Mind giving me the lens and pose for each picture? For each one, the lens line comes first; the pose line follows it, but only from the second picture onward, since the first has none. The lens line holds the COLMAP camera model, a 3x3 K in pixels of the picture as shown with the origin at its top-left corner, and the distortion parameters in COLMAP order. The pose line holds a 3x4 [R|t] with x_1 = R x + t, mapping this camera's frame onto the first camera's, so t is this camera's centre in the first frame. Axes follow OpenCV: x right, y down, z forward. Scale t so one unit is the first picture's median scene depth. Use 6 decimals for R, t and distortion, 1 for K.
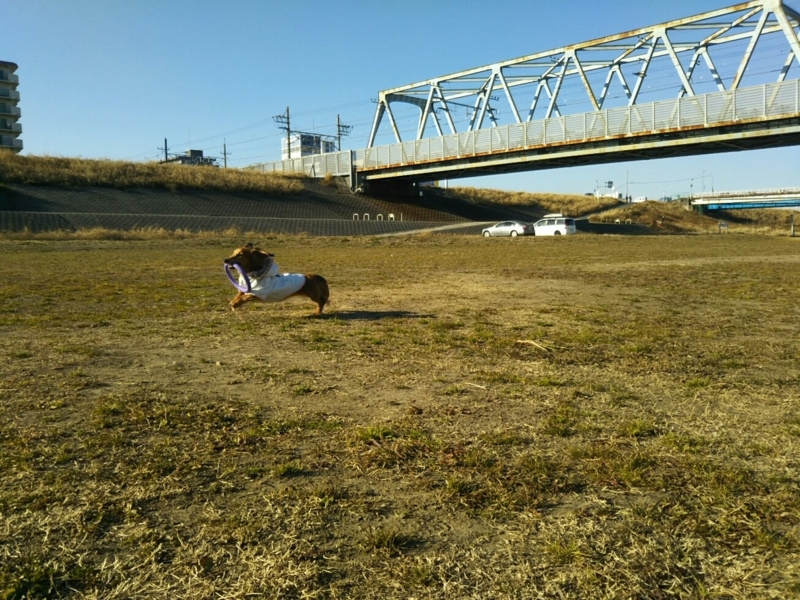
lens RADIAL K [[720.0, 0, 400.8], [0, 720.0, 299.9], [0, 0, 1]] dist [-0.080797, 0.102167]
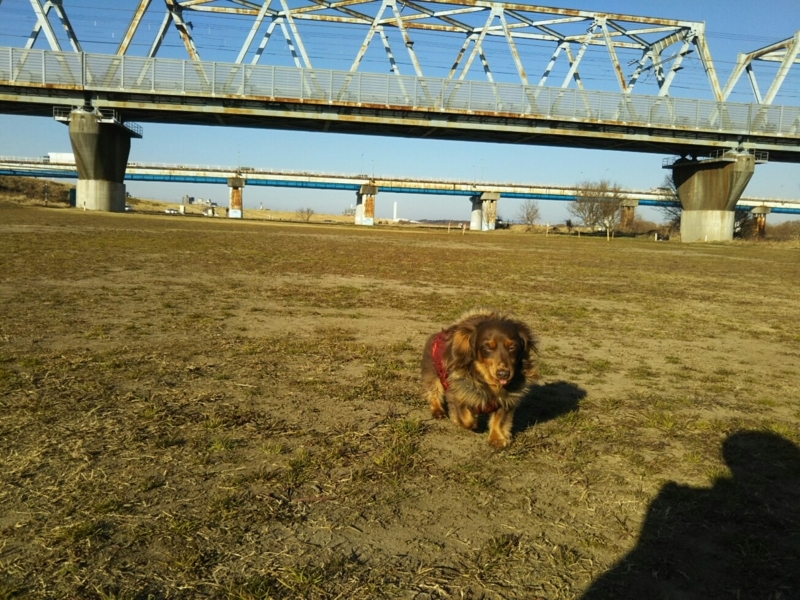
lens RADIAL K [[720.0, 0, 403.4], [0, 720.0, 299.7], [0, 0, 1]] dist [-0.080797, 0.102167]
pose [[0.558796, -0.051117, 0.827728, -0.299071], [0.015939, 0.998576, 0.050908, -0.021479], [-0.829152, -0.015254, 0.558815, 0.322042]]
